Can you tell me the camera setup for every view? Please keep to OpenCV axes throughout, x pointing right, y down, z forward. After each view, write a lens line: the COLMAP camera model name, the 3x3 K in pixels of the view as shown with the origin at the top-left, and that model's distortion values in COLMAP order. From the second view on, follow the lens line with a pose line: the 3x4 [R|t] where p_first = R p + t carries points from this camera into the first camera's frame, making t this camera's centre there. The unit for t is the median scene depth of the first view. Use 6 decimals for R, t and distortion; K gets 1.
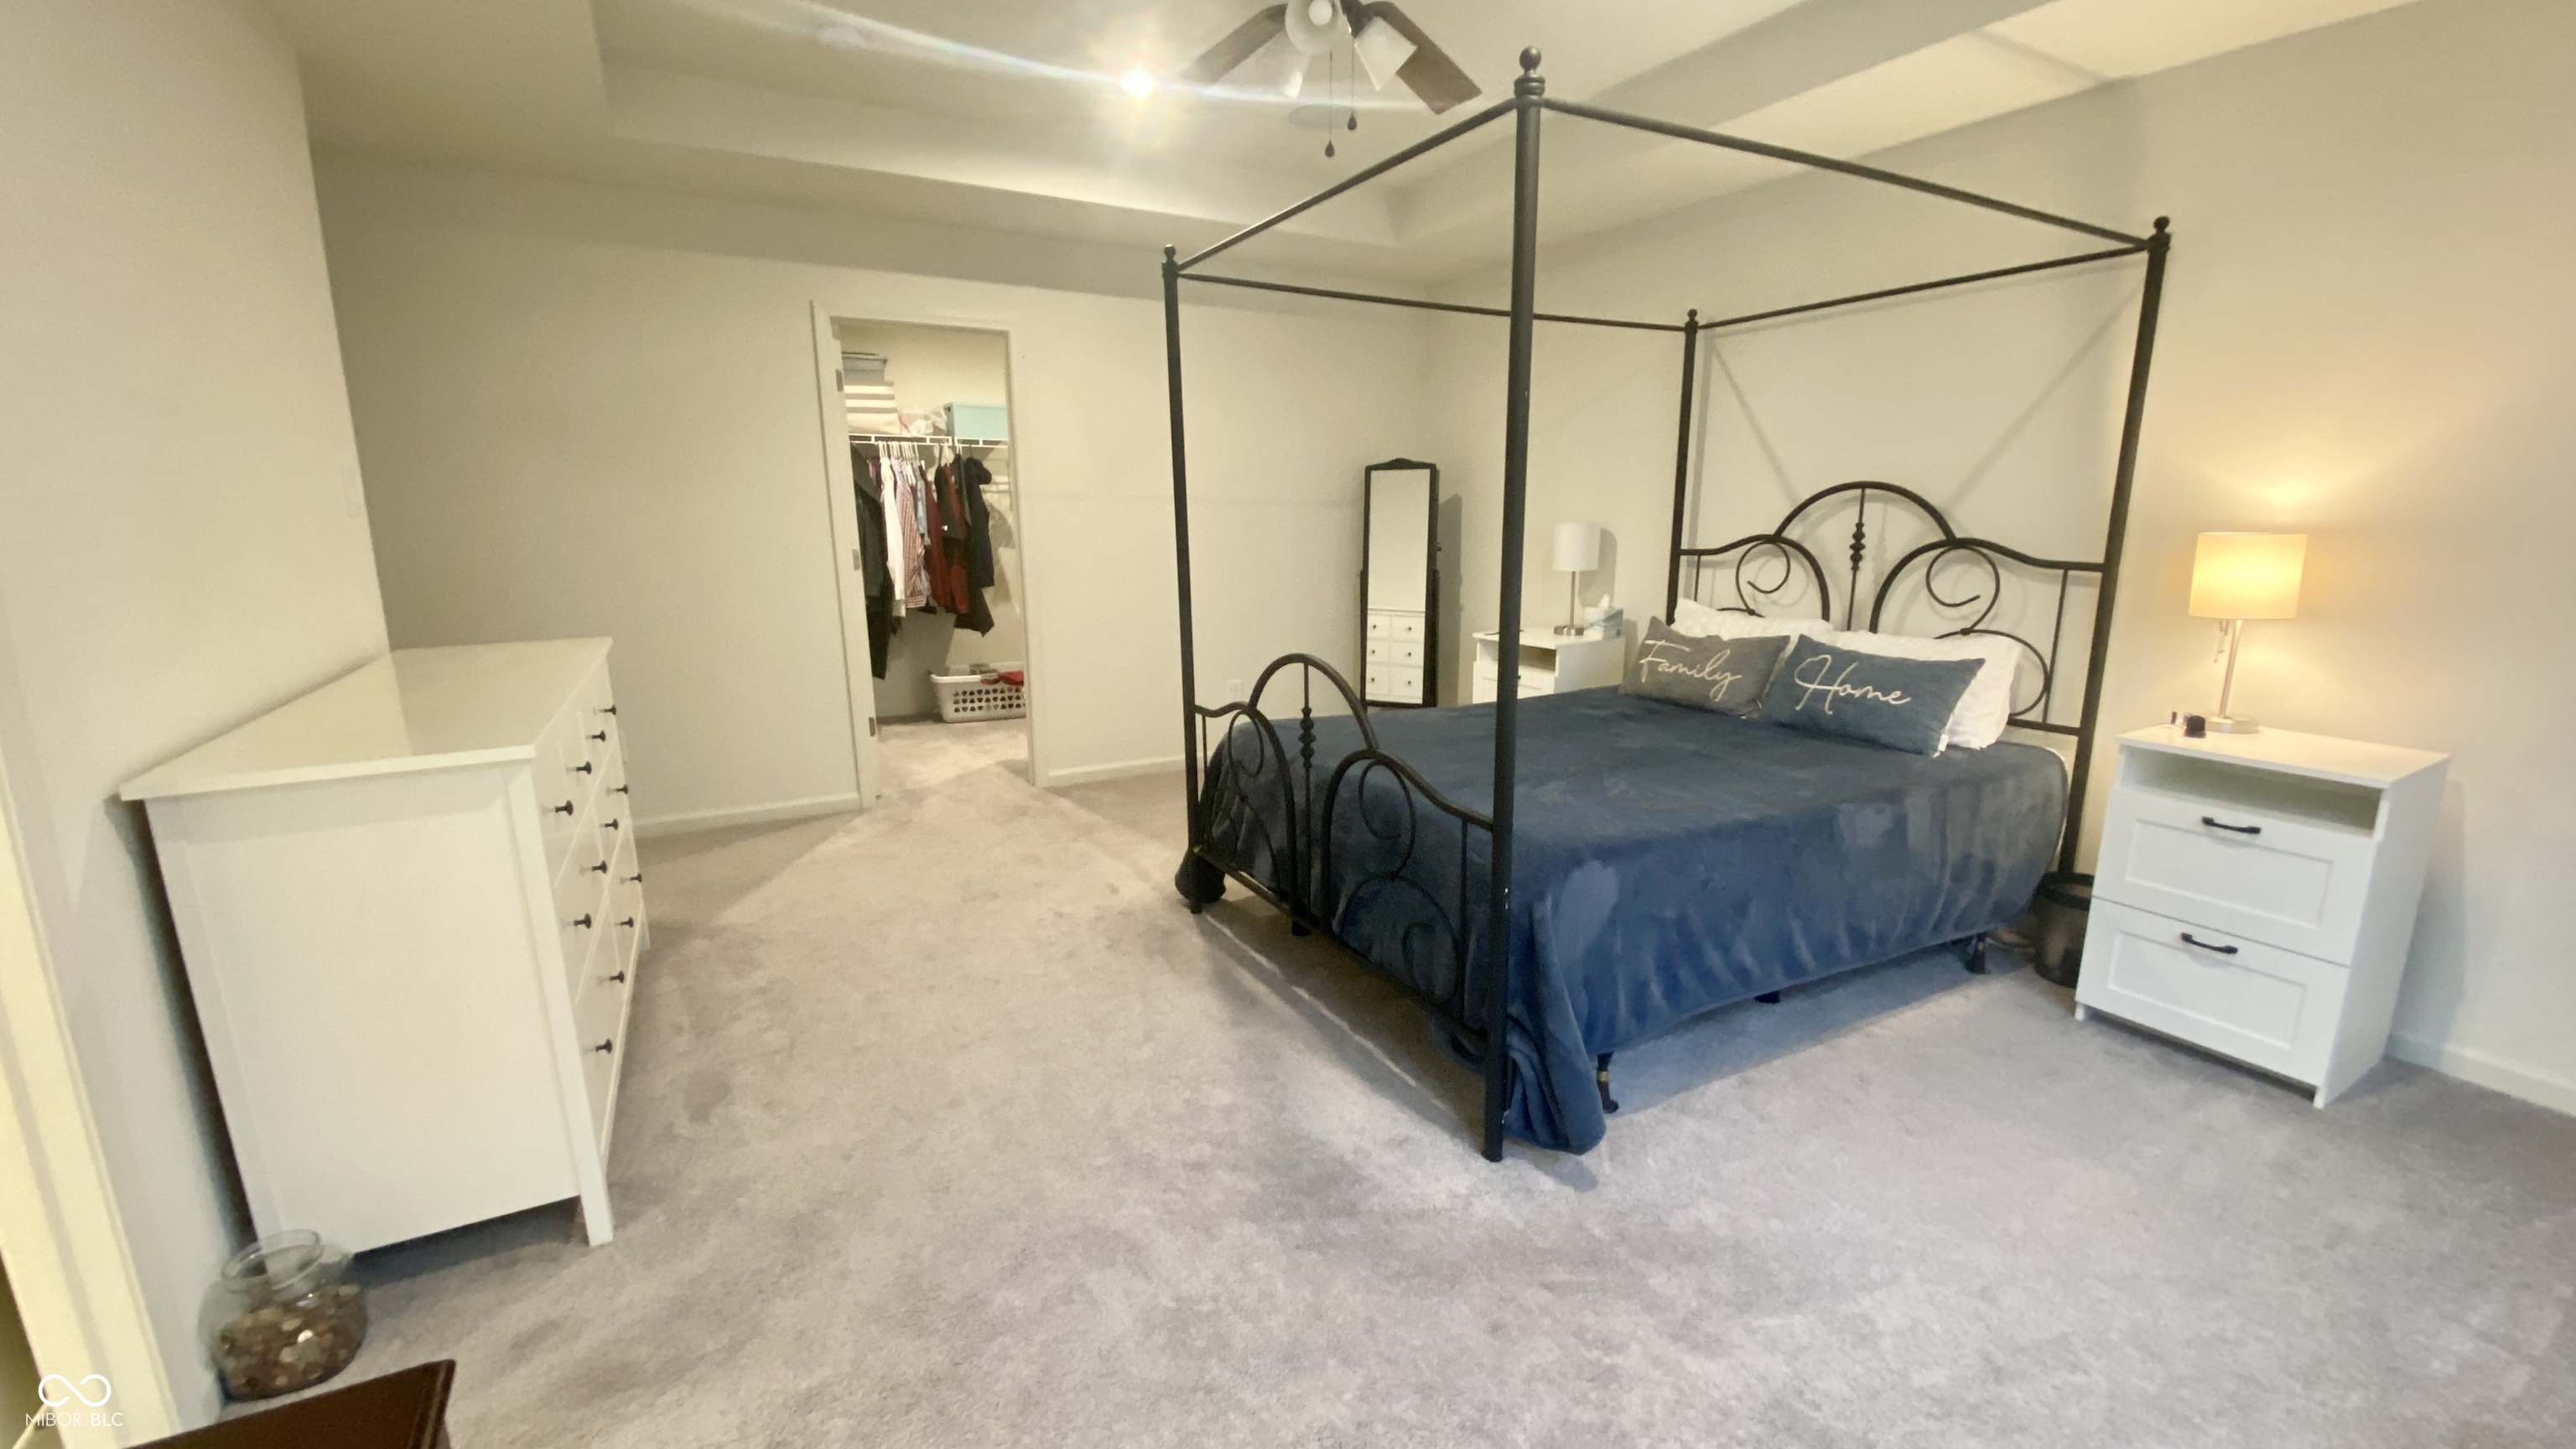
lens RADIAL K [[1038.1, 0, 1283.5], [0, 1038.1, 735.3], [0, 0, 1]] dist [-0.000588, -0.002552]
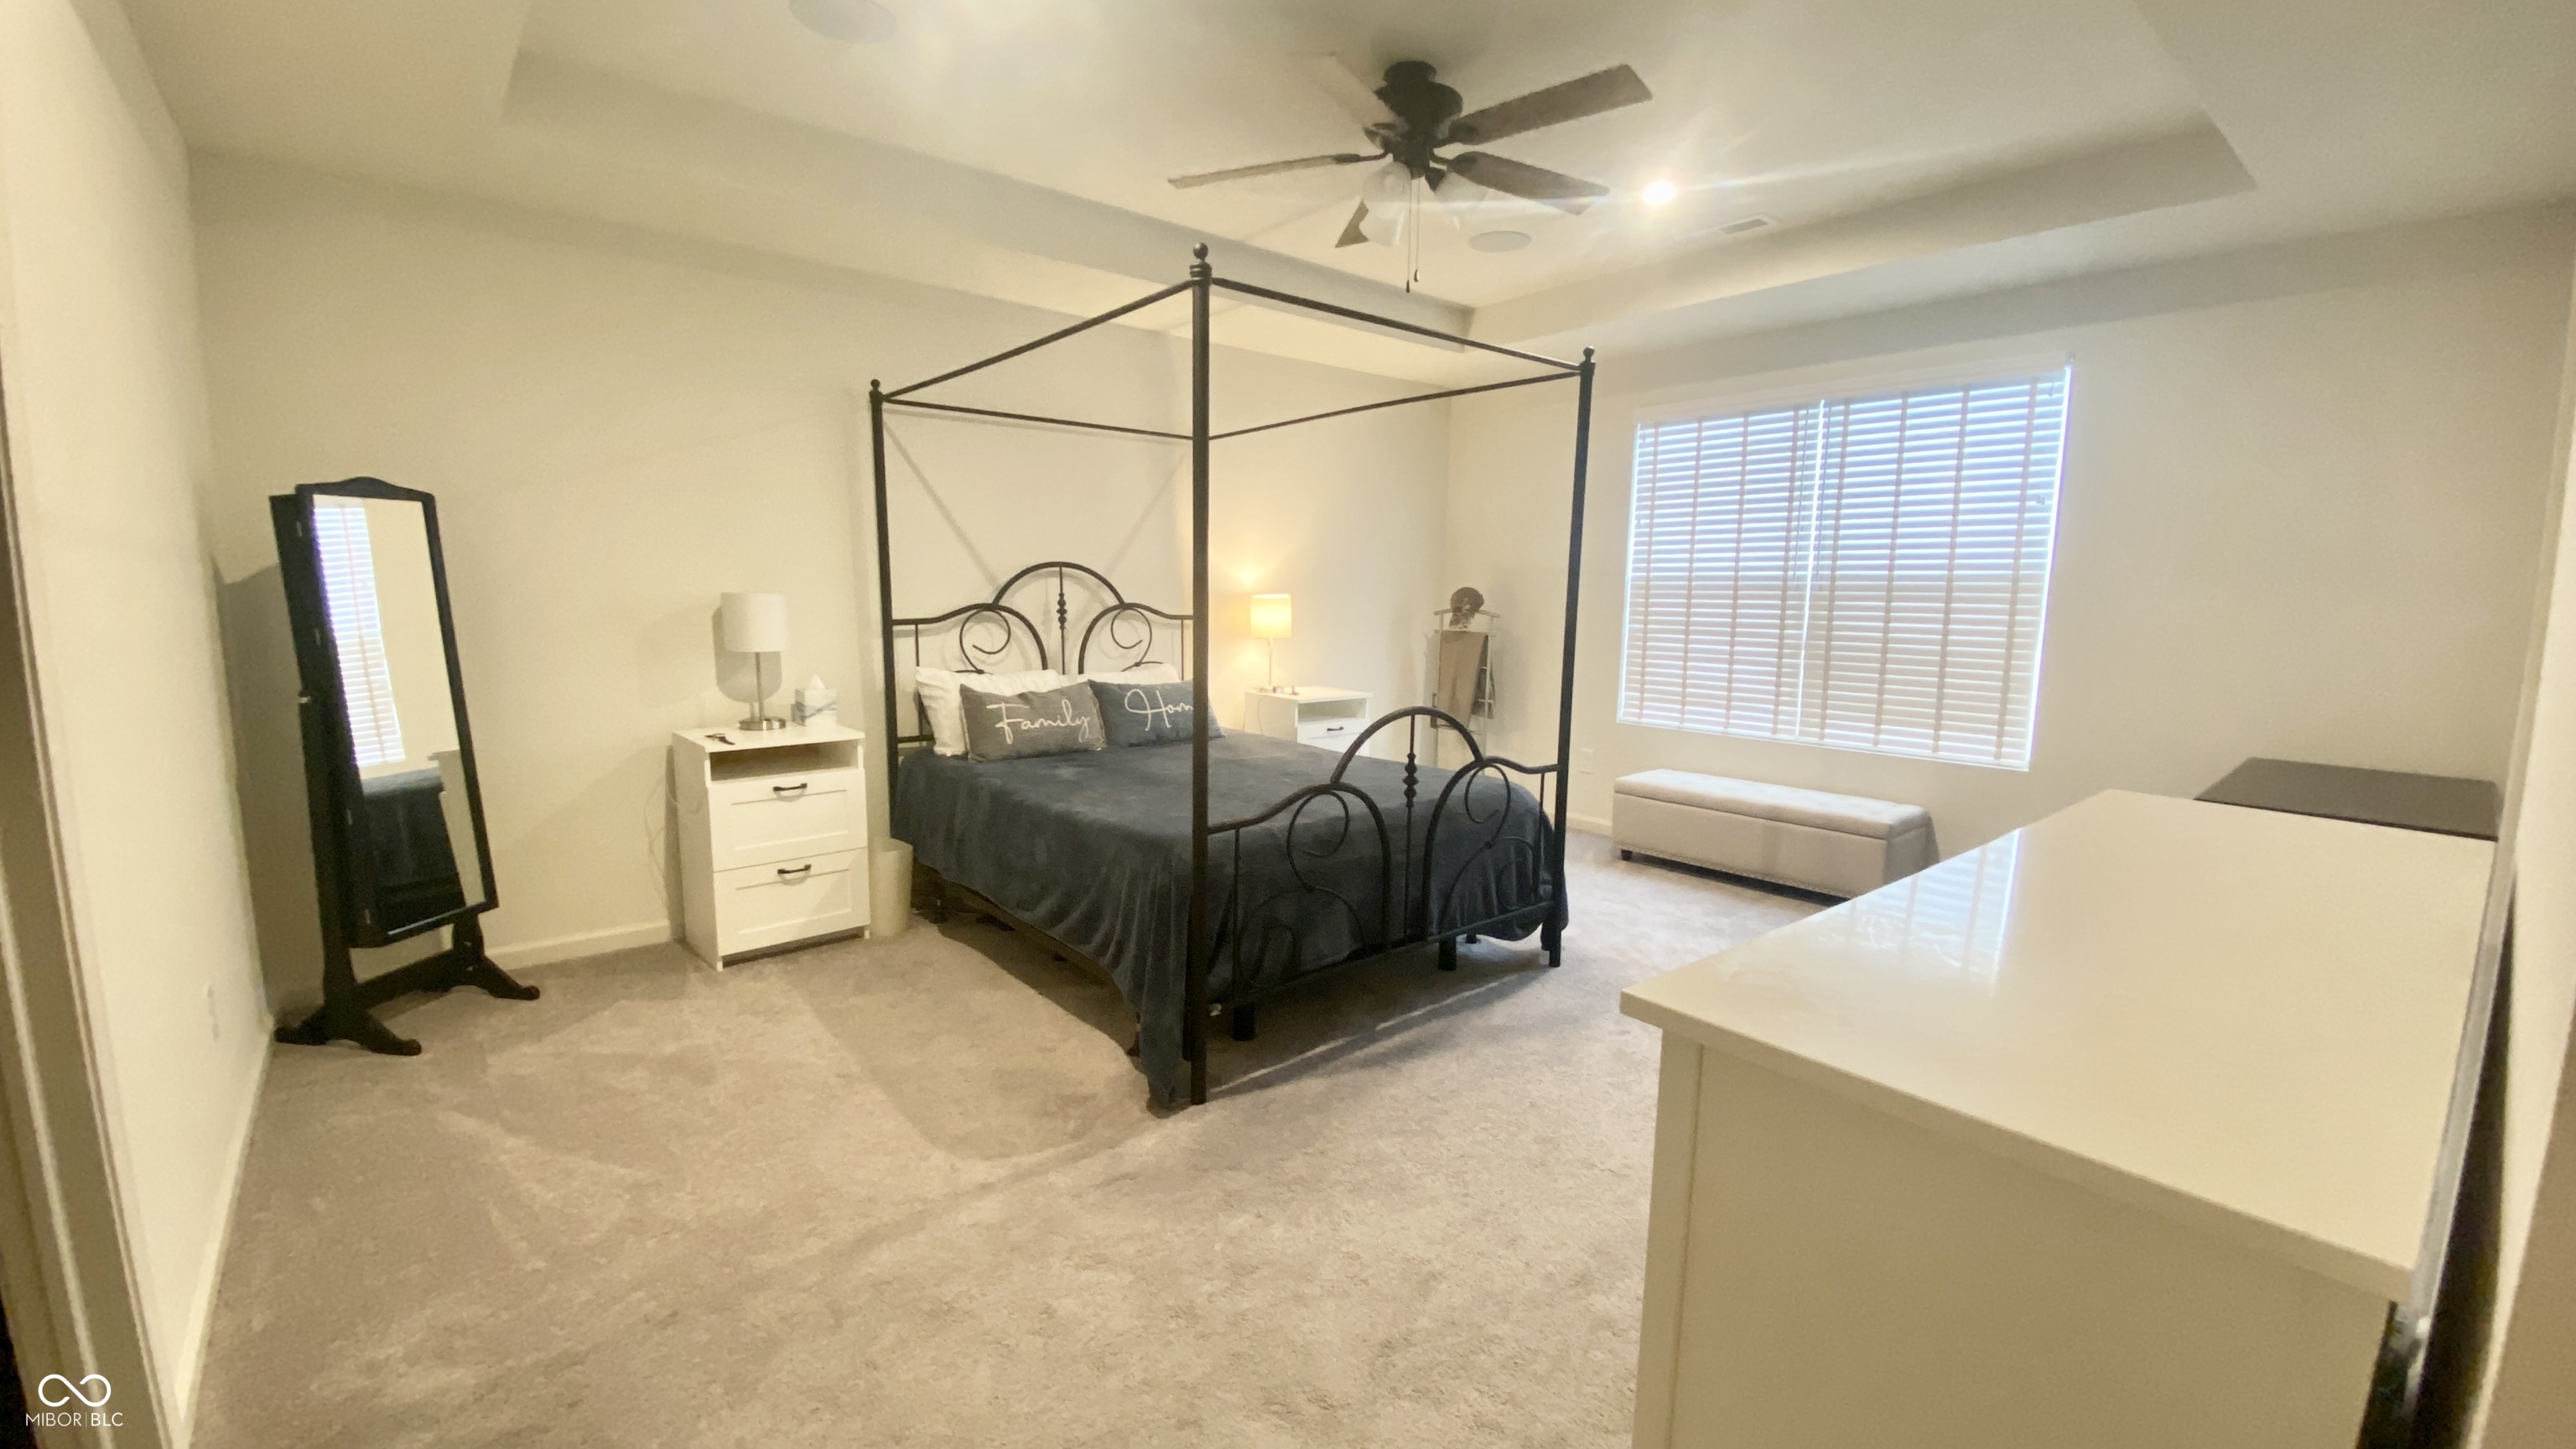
lens RADIAL K [[1038.1, 0, 1281.3], [0, 1038.1, 729.2], [0, 0, 1]] dist [-0.000588, -0.002552]
pose [[-0.211145, -0.126544, 0.969229, -0.791537], [0.197800, 0.965538, 0.169152, -0.205858], [-0.957232, 0.227429, -0.178838, 1.009833]]
